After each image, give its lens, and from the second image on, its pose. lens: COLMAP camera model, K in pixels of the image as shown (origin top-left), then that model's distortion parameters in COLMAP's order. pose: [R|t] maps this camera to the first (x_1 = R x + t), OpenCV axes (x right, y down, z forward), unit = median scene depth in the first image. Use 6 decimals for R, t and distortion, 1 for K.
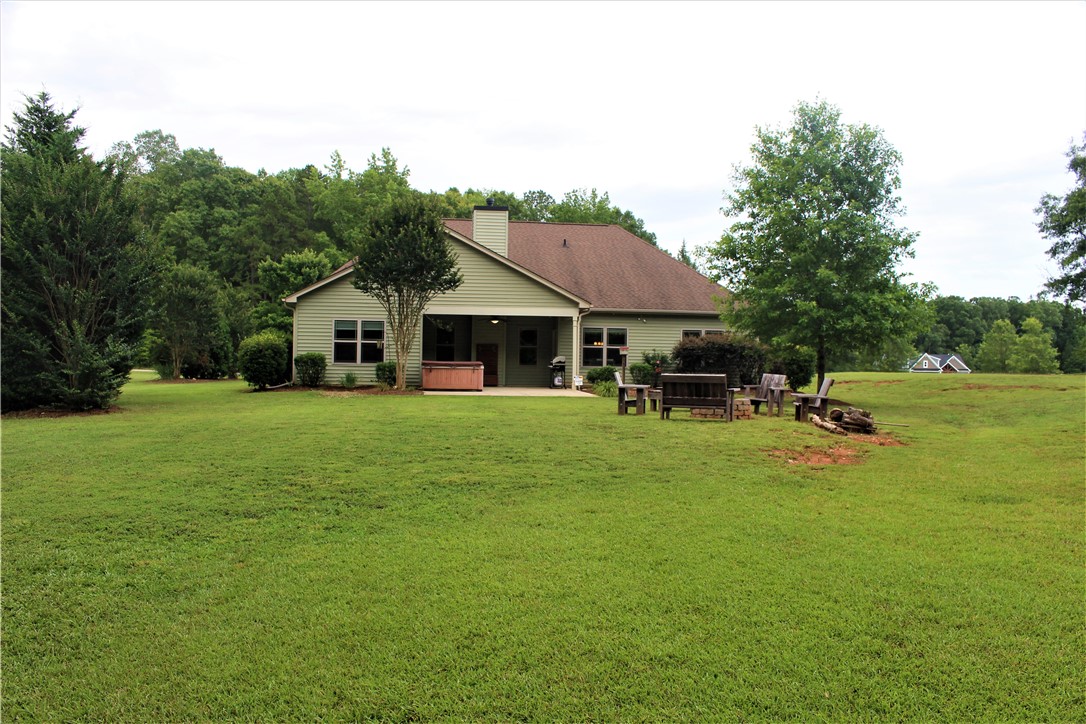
lens RADIAL K [[905.3, 0, 544.5], [0, 905.3, 381.7], [0, 0, 1]] dist [-0.153931, 0.119423]
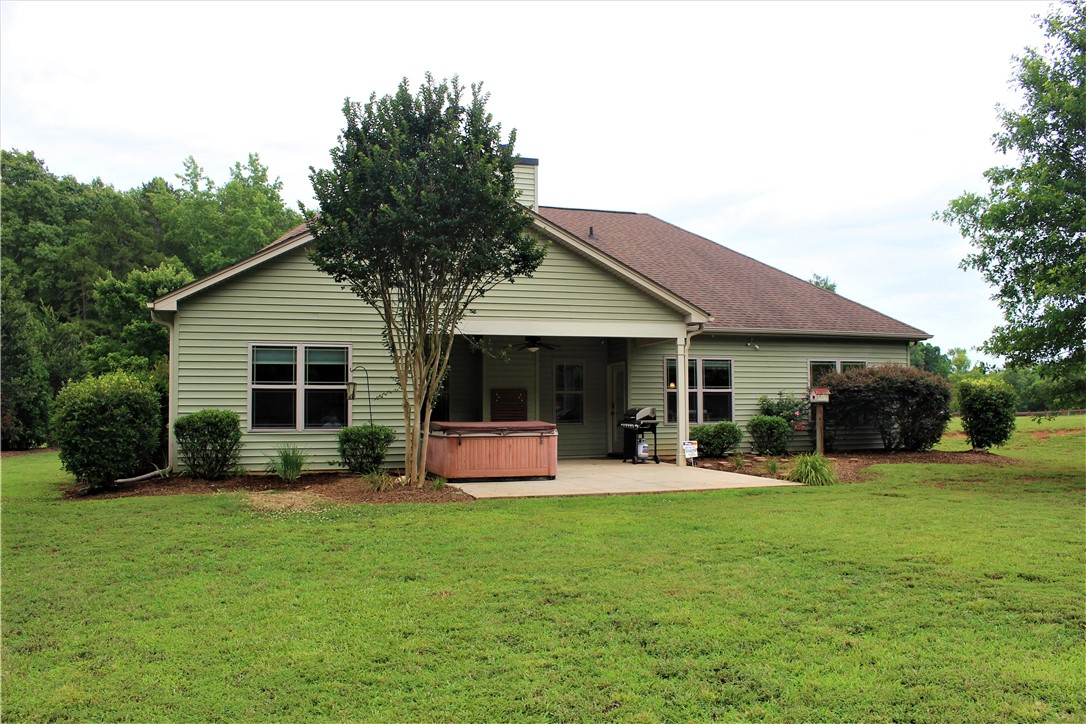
lens RADIAL K [[905.3, 0, 535.6], [0, 905.3, 382.8], [0, 0, 1]] dist [-0.153931, 0.119423]
pose [[0.987129, -0.016763, 0.159043, -0.147874], [0.024618, 0.998565, -0.047552, -0.018371], [-0.158018, 0.050855, 0.986126, 0.449123]]
